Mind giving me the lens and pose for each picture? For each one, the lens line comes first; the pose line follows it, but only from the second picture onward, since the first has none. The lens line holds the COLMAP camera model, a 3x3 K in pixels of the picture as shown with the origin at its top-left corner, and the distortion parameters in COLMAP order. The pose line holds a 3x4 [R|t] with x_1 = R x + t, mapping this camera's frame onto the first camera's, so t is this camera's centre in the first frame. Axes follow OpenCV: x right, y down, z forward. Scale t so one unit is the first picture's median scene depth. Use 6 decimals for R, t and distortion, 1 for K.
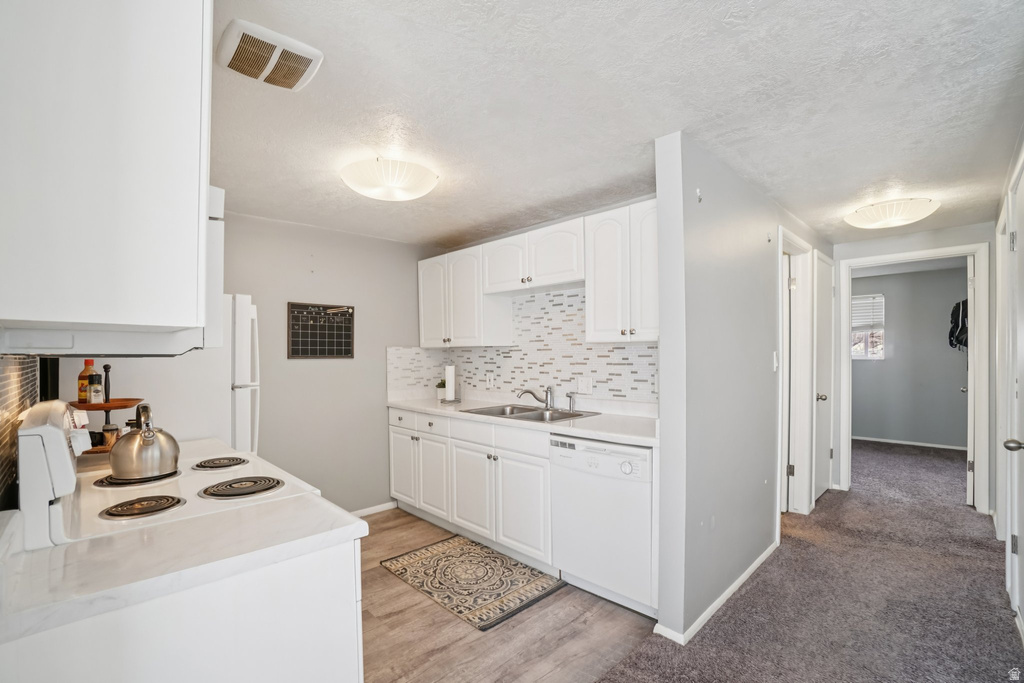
lens RADIAL K [[447.6, 0, 477.4], [0, 447.6, 357.1], [0, 0, 1]] dist [-0.055377, 0.015645]
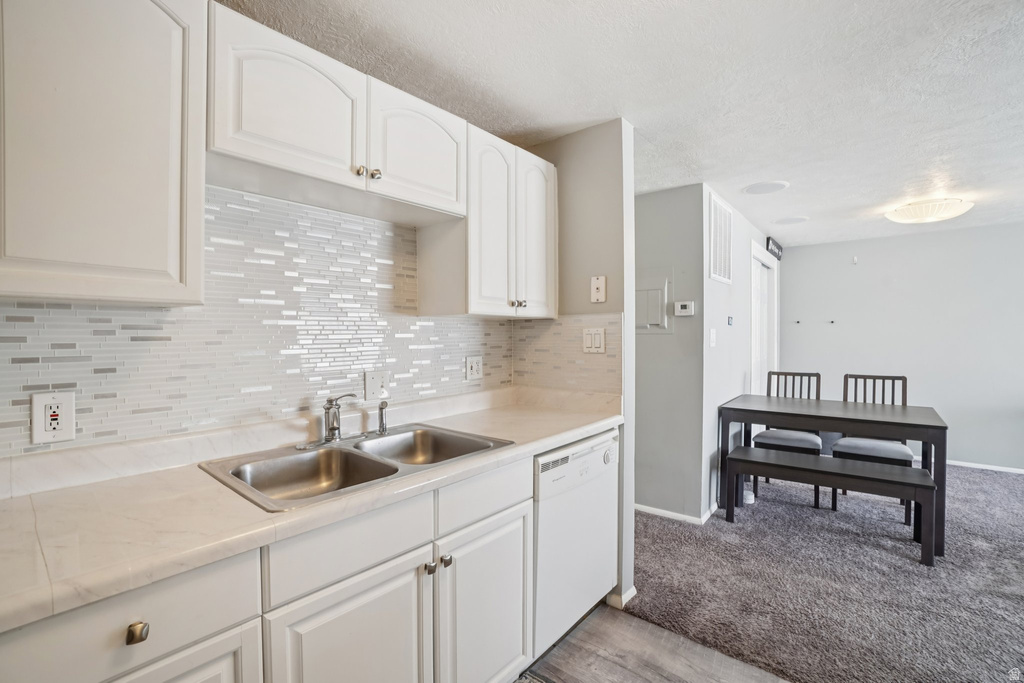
lens RADIAL K [[447.6, 0, 509.7], [0, 447.6, 322.0], [0, 0, 1]] dist [-0.055377, 0.015645]
pose [[-0.135236, 0.001383, 0.990812, -0.326901], [0.000618, 0.999999, -0.001311, -0.013250], [-0.990813, 0.000435, -0.135237, 0.803692]]
